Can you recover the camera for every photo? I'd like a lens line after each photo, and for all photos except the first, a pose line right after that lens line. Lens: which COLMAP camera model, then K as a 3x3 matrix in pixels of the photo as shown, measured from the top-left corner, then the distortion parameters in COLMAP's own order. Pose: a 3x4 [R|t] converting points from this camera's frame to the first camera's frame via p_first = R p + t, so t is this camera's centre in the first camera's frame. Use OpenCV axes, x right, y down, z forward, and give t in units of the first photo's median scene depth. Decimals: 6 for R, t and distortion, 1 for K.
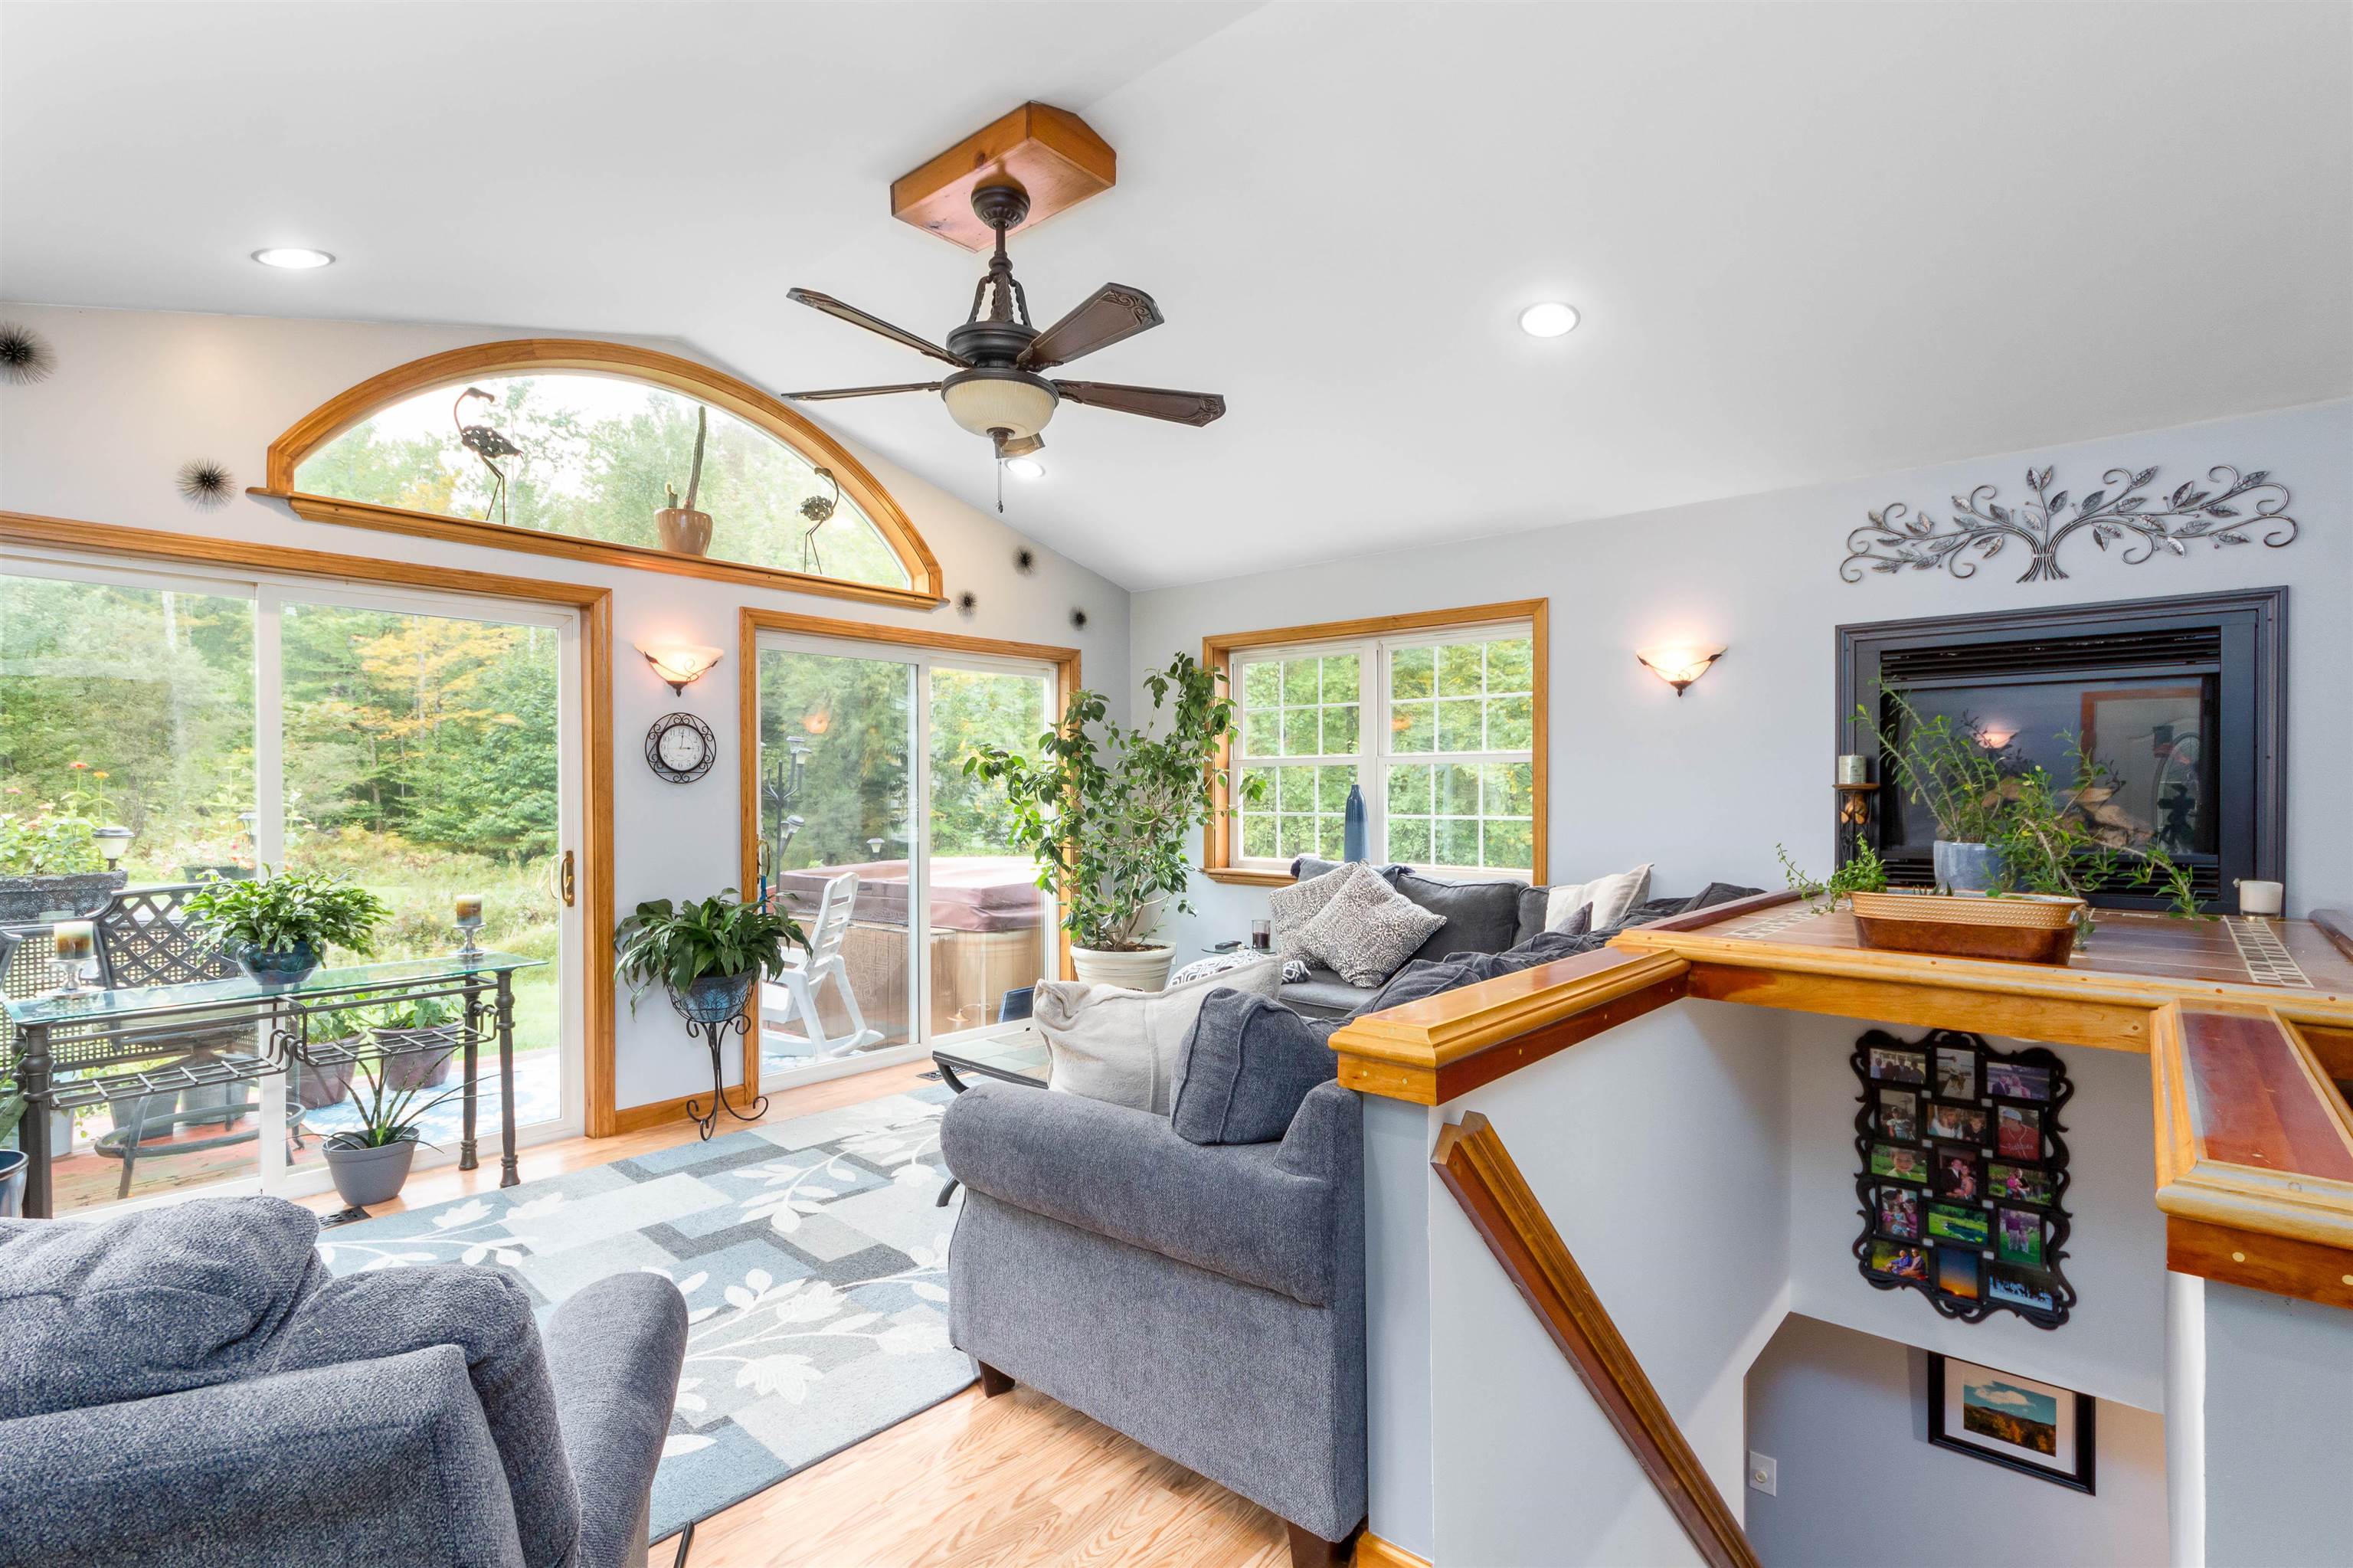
lens RADIAL K [[1124.7, 0, 1182.7], [0, 1124.7, 783.4], [0, 0, 1]] dist [-0.000949, 0.002323]
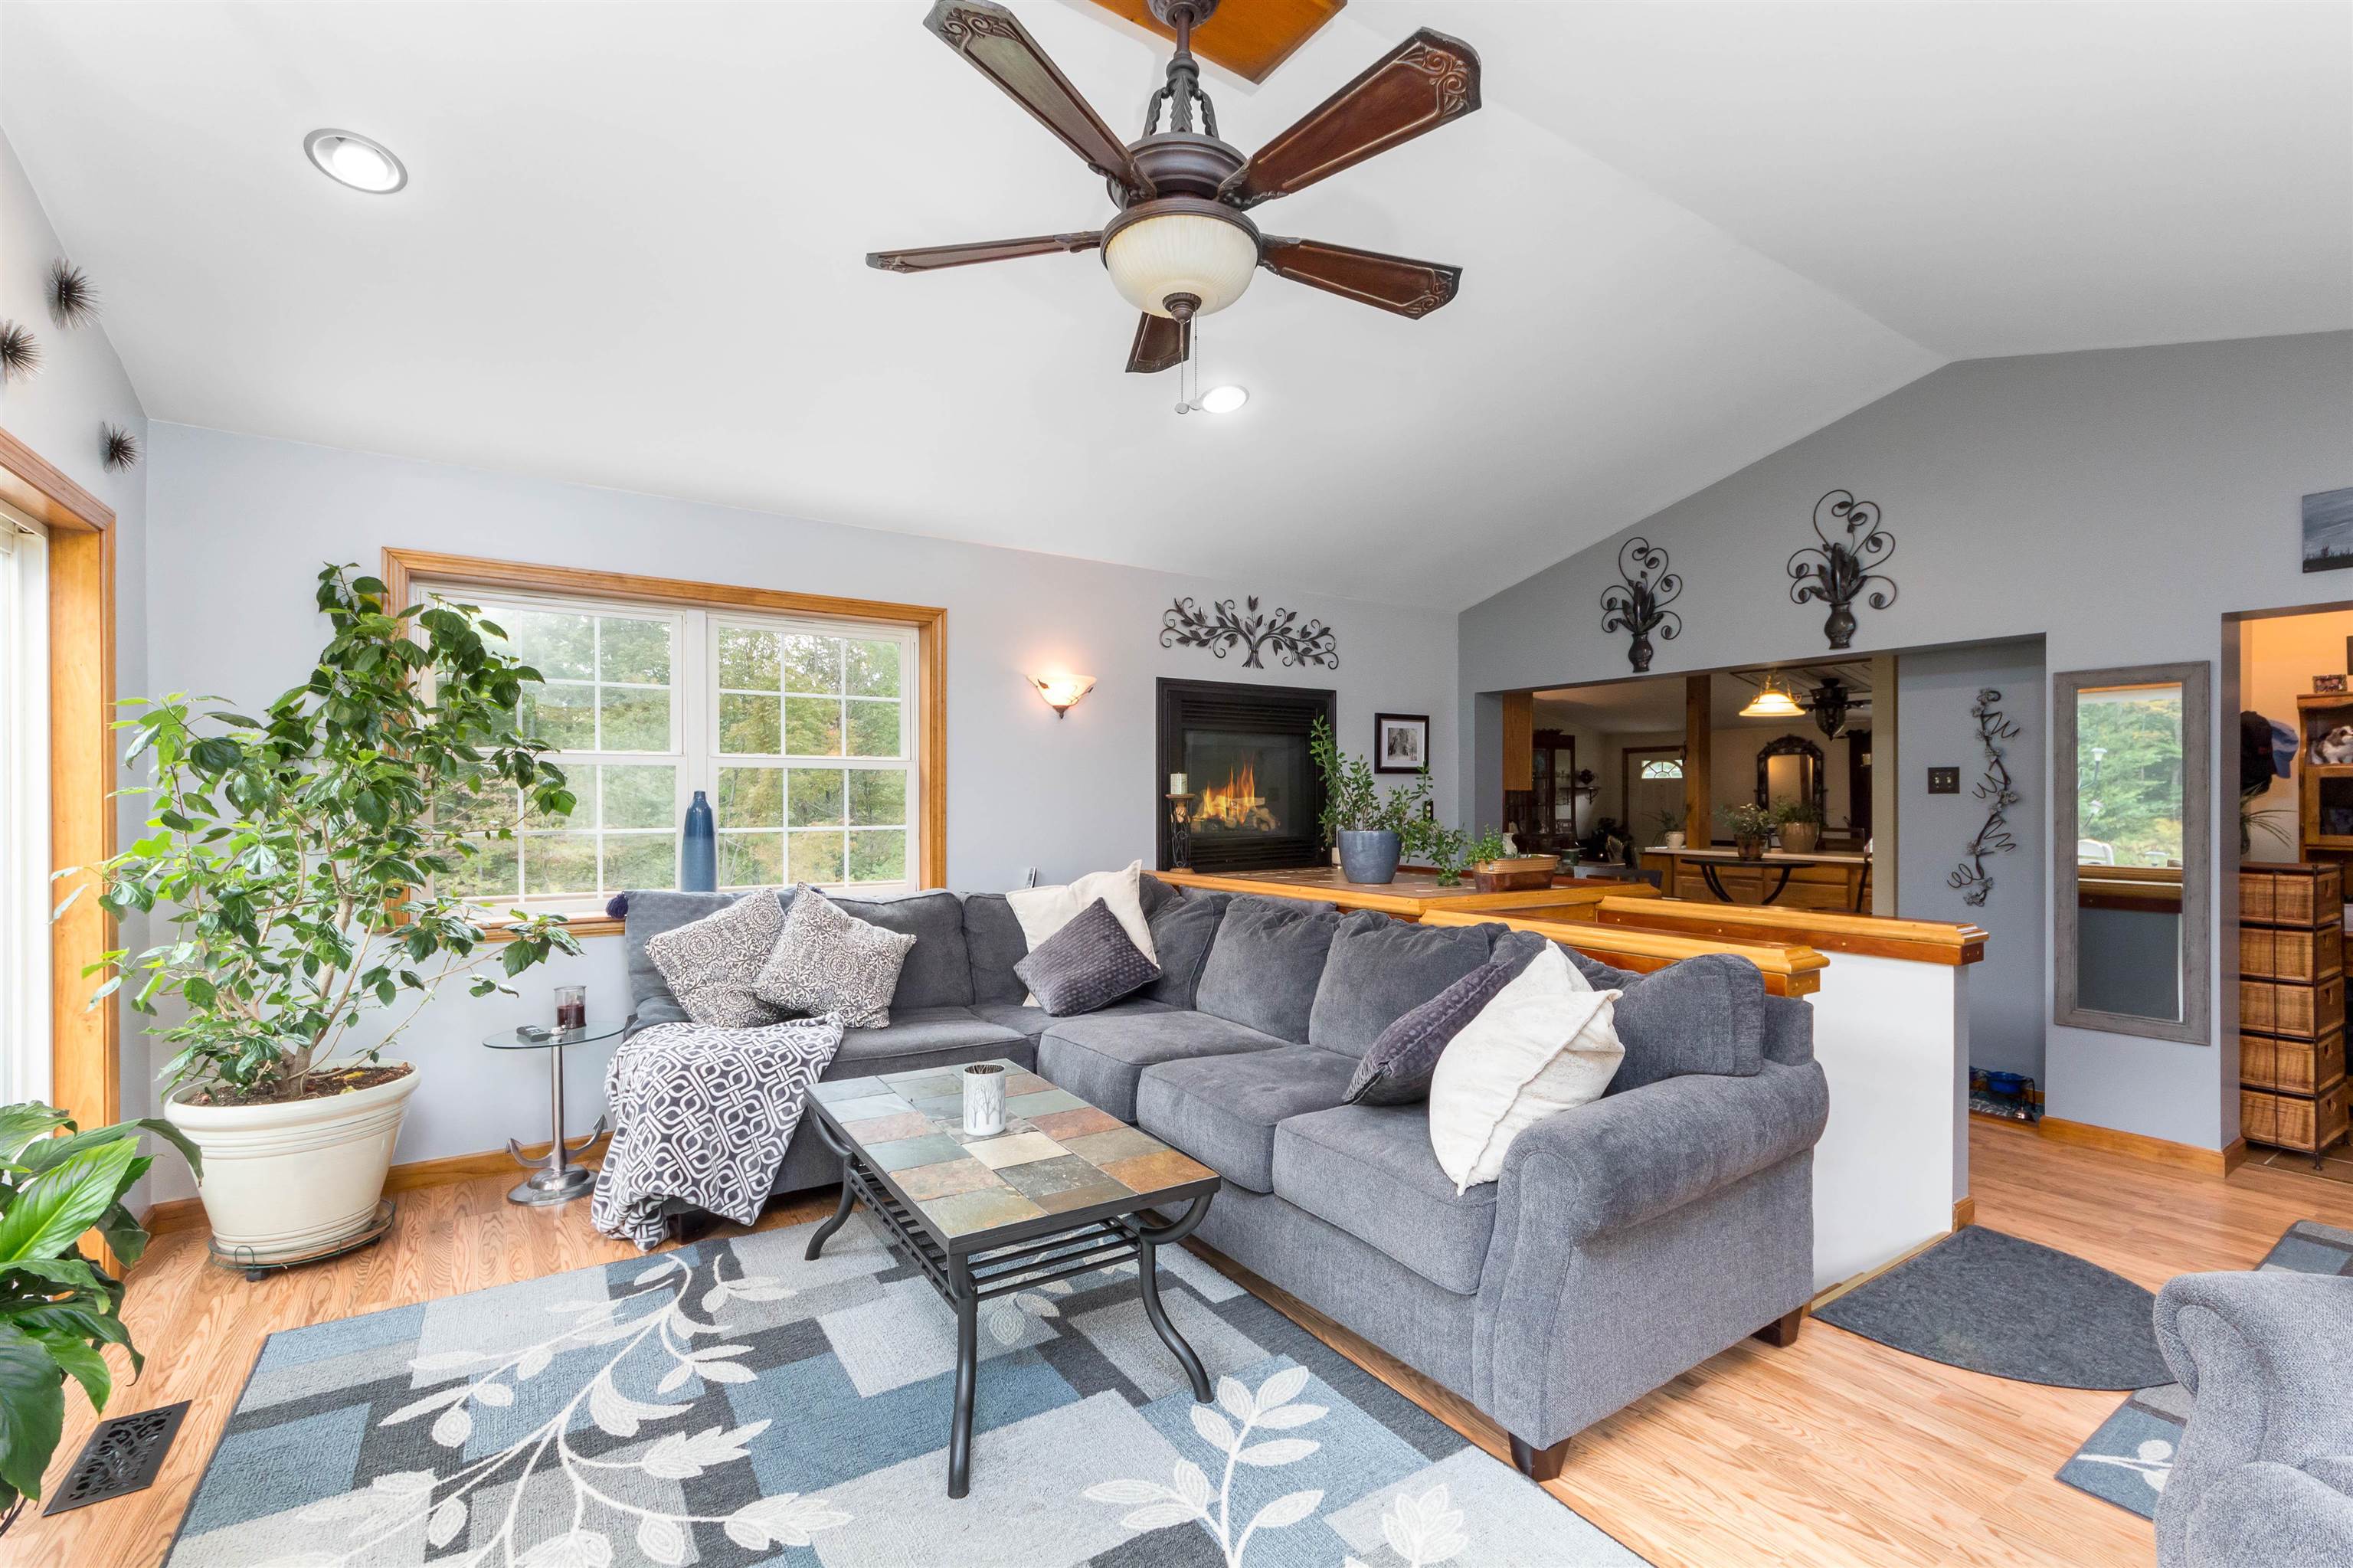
lens RADIAL K [[1041.5, 0, 1186.6], [0, 1041.5, 794.1], [0, 0, 1]] dist [-0.000514, 0.000074]
pose [[0.241498, 0.014137, 0.970298, -0.669957], [0.004396, 0.999868, -0.015662, 0.021987], [-0.970391, 0.008048, 0.241404, 0.709357]]
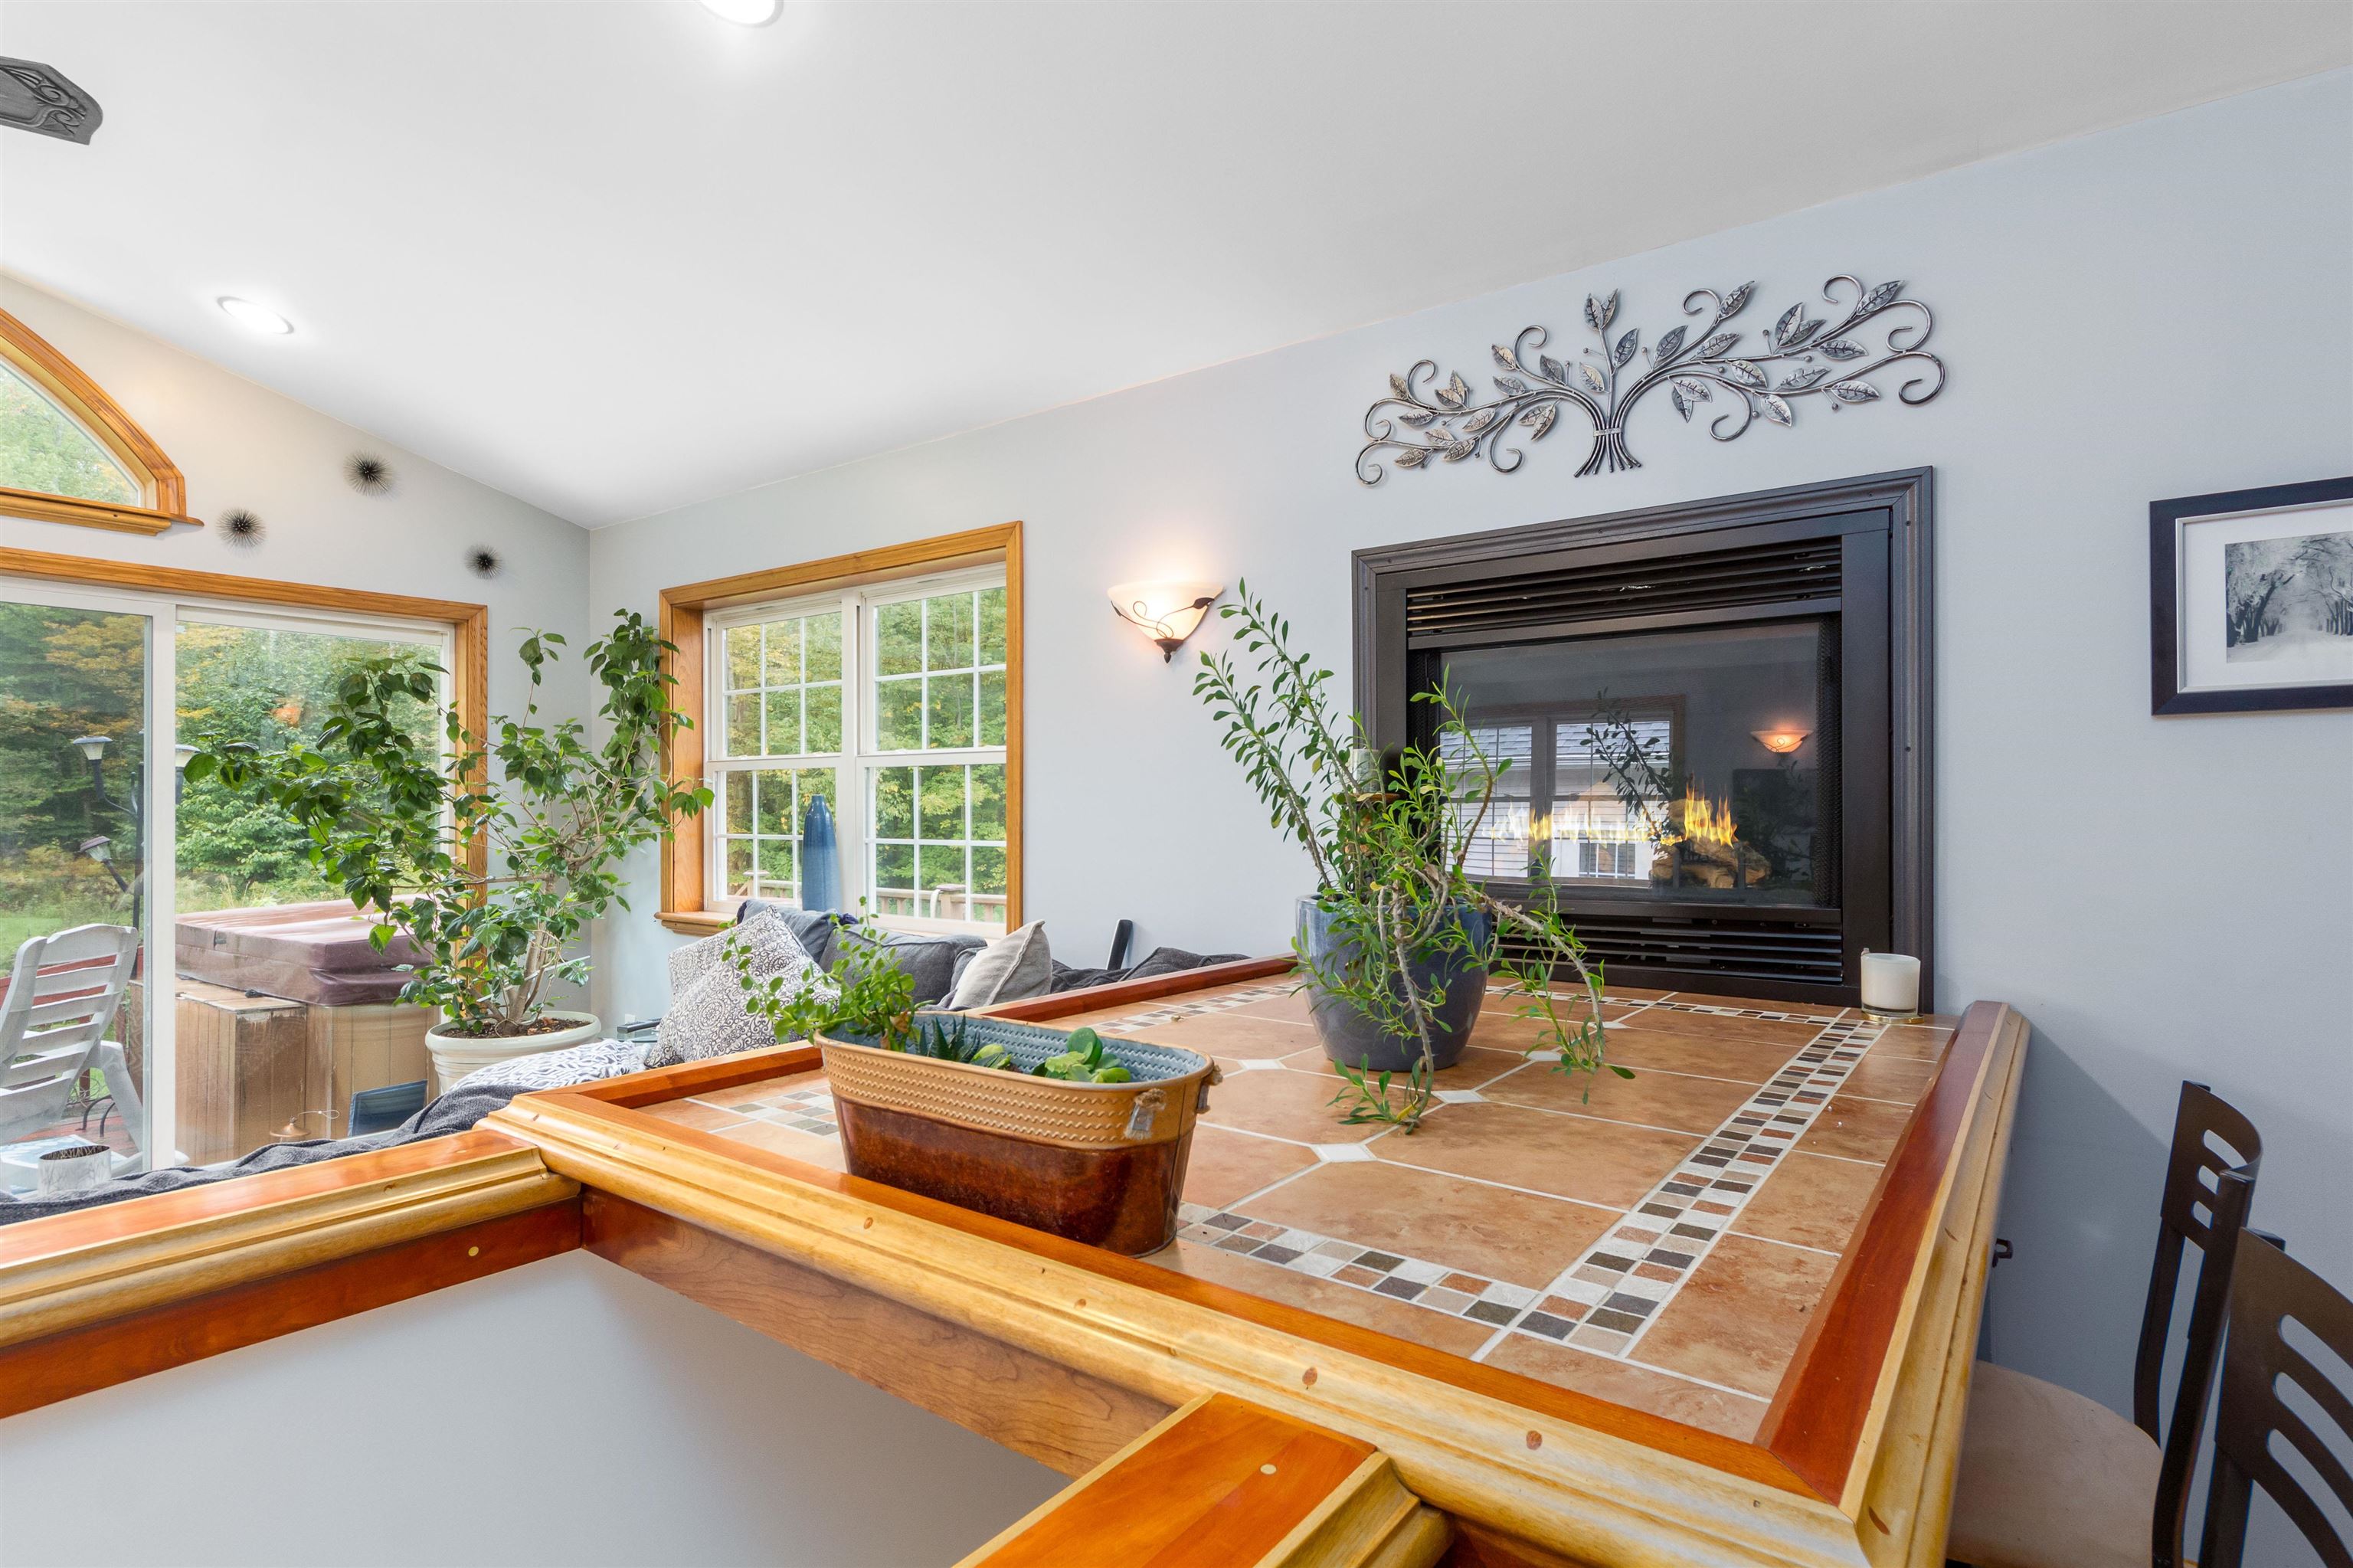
lens RADIAL K [[1202.5, 0, 1167.1], [0, 1202.5, 782.2], [0, 0, 1]] dist [0.000768, 0.003348]
pose [[0.996565, 0.002009, 0.082794, 0.444703], [-0.001003, 0.999925, -0.012187, 0.002725], [-0.082813, 0.012062, 0.996492, 0.334854]]
